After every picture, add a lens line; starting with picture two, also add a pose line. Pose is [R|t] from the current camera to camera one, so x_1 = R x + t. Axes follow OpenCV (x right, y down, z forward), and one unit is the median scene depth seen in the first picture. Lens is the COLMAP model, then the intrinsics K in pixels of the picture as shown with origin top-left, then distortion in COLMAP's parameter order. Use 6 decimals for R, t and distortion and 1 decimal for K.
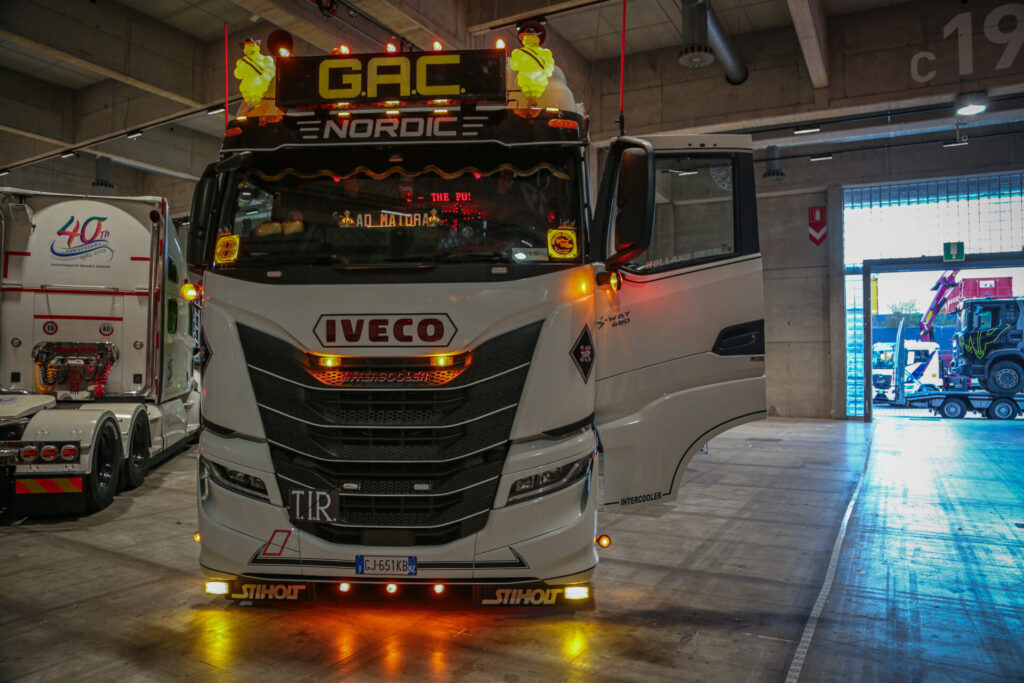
lens RADIAL K [[689.7, 0, 512.0], [0, 689.7, 341.5], [0, 0, 1]] dist [-0.117201, 0.064876]
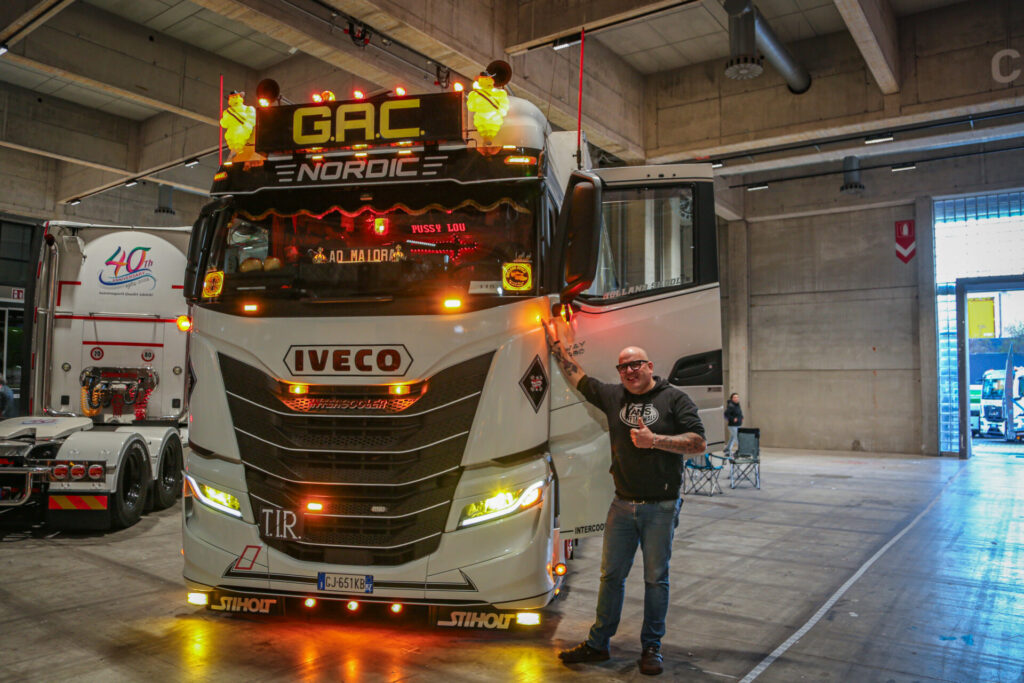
lens RADIAL K [[739.3, 0, 512.0], [0, 739.3, 341.5], [0, 0, 1]] dist [-0.115422, 0.065705]
pose [[0.992449, -0.000543, -0.122660, 0.194167], [-0.003714, 0.999399, -0.034476, -0.006473], [0.122605, 0.034671, 0.991850, -0.093037]]
